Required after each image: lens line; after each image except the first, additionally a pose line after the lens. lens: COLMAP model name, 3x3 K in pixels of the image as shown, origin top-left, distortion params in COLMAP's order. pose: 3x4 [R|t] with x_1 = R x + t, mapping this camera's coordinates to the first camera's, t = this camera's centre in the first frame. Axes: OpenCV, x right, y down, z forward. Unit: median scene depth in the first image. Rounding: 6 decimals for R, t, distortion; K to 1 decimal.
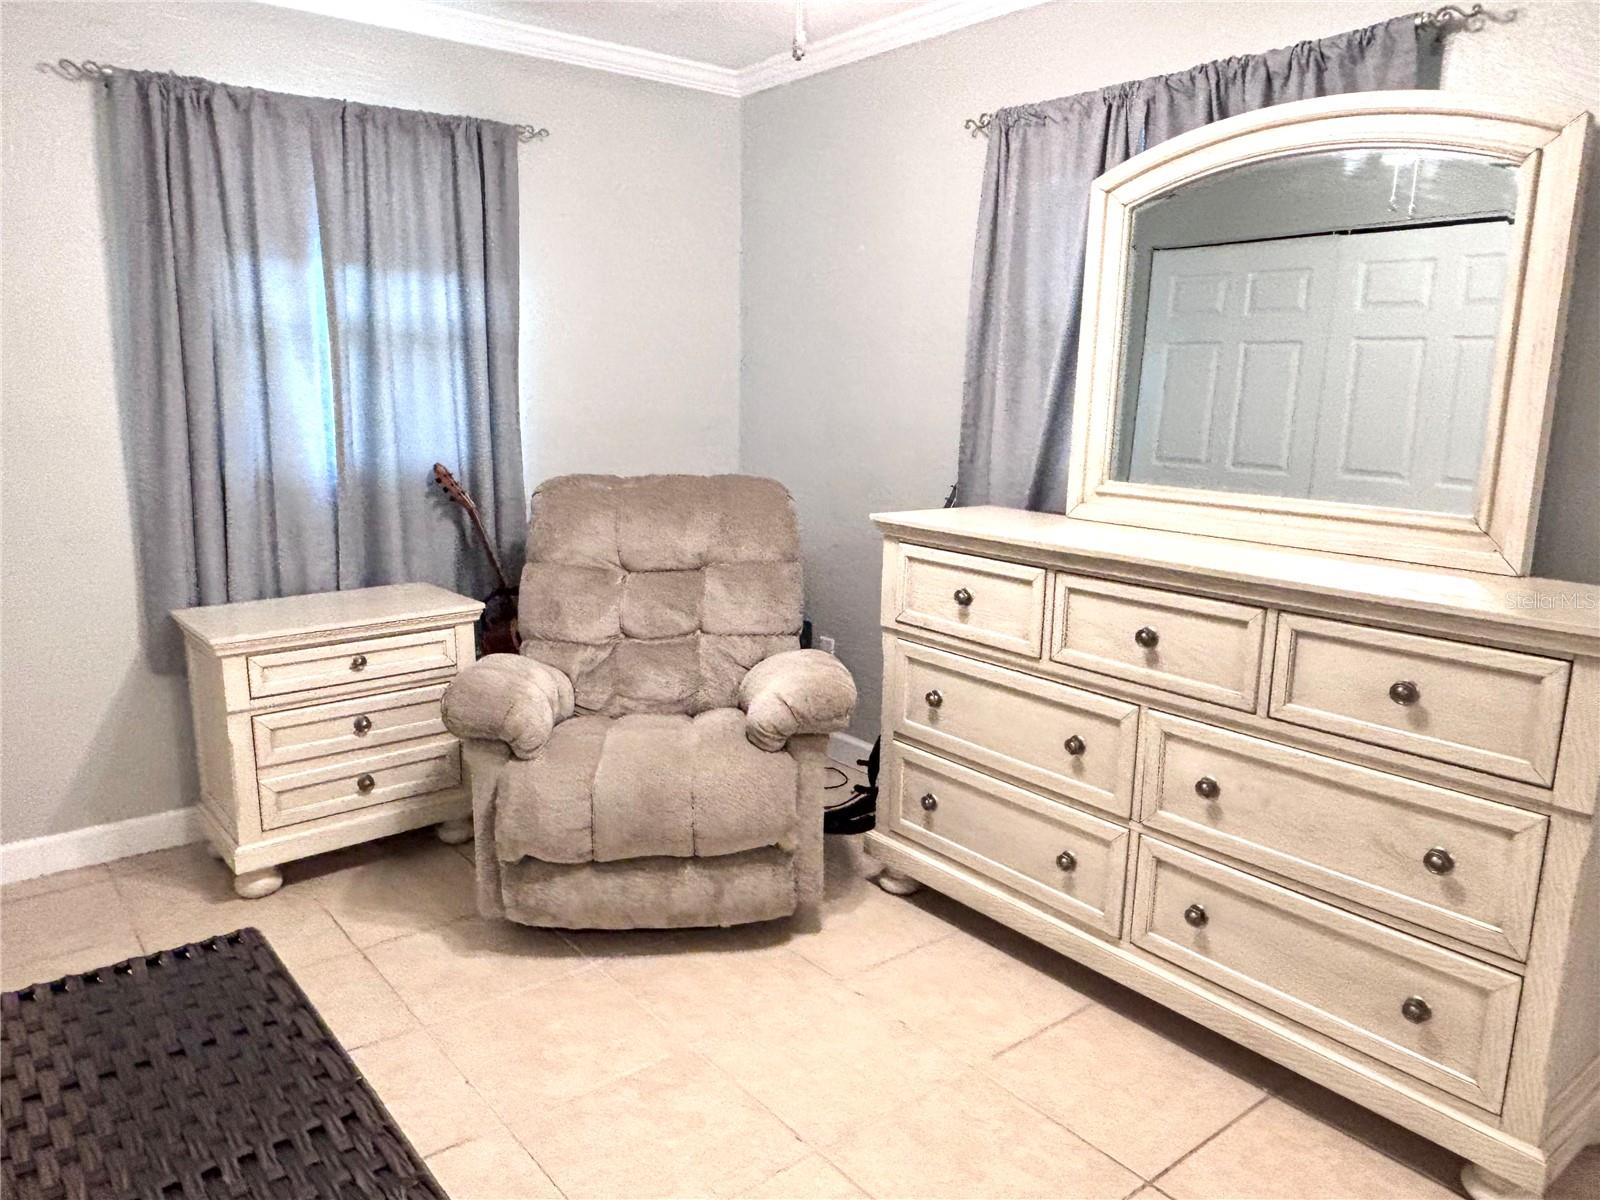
lens RADIAL K [[1121.7, 0, 800.0], [0, 1121.7, 600.0], [0, 0, 1]] dist [0.030214, -0.052736]
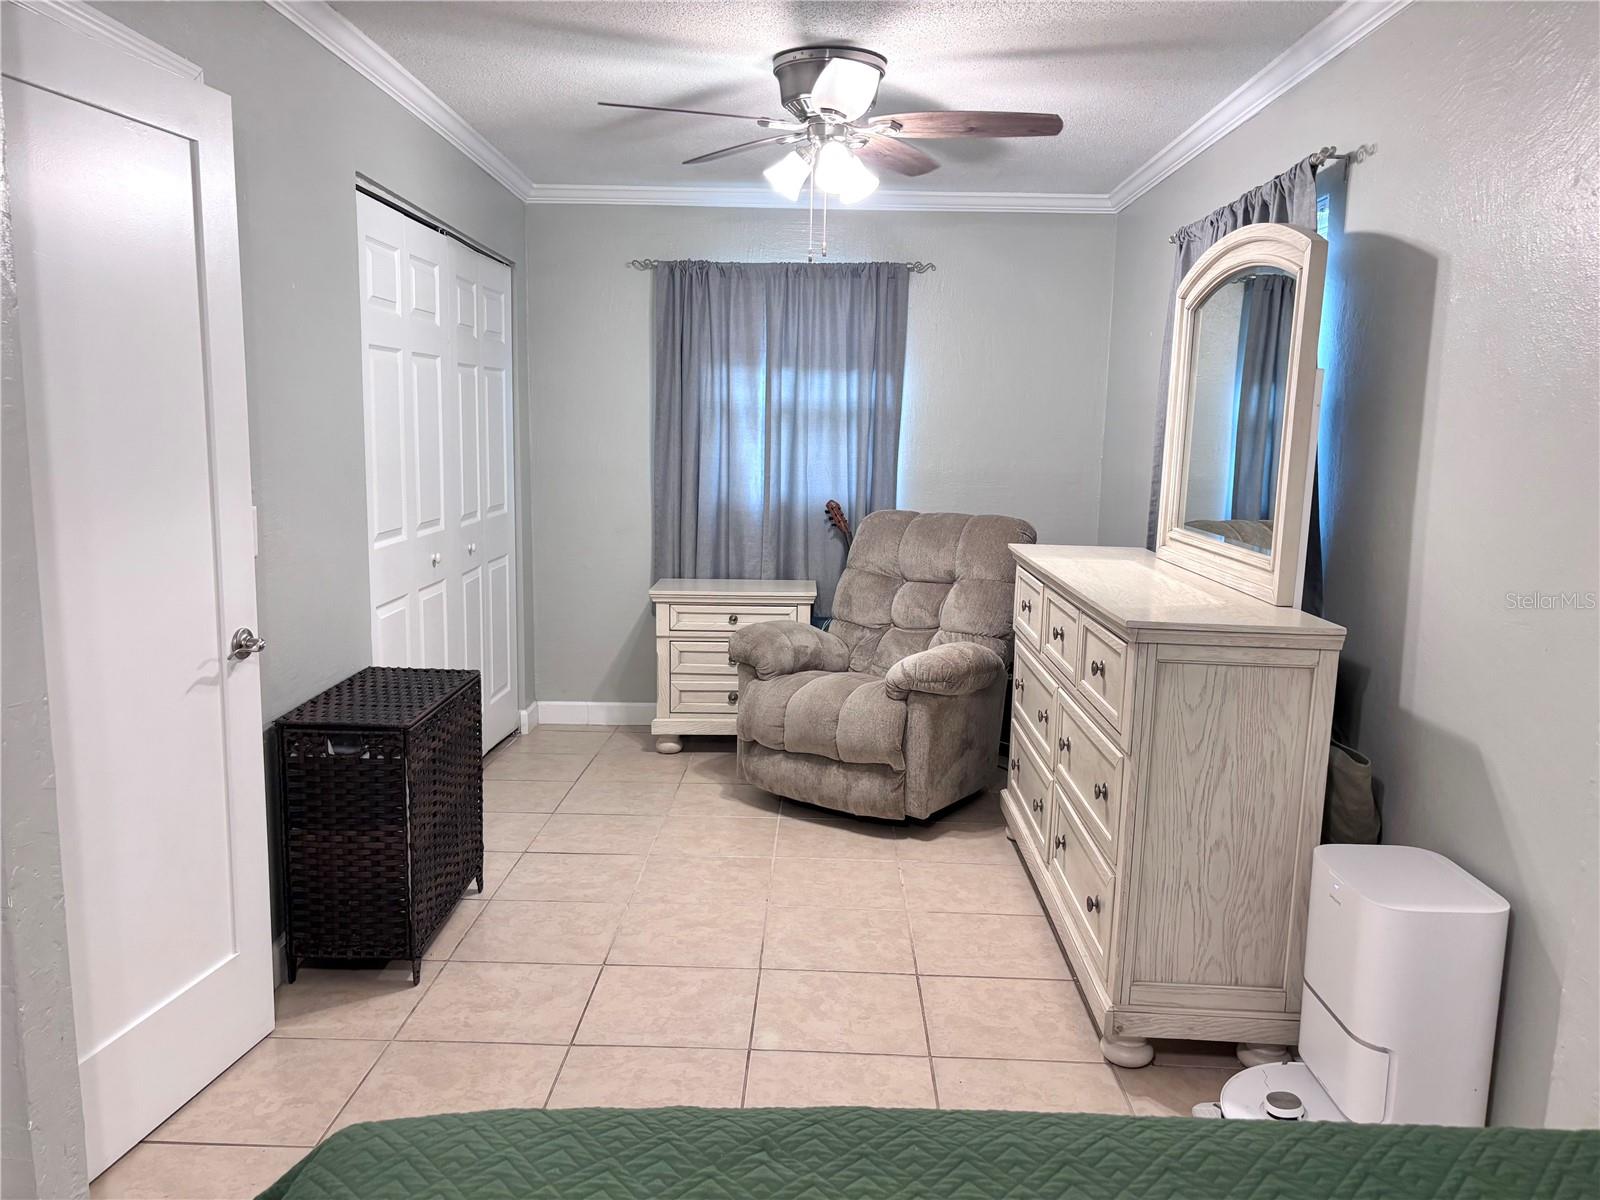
lens RADIAL K [[1198.8, 0, 801.9], [0, 1198.8, 640.8], [0, 0, 1]] dist [0.040948, -0.041663]
pose [[0.765623, 0.114505, -0.633017, 0.733222], [-0.138512, 0.990293, 0.011604, 0.051610], [0.628201, 0.078796, 0.774051, -0.233812]]
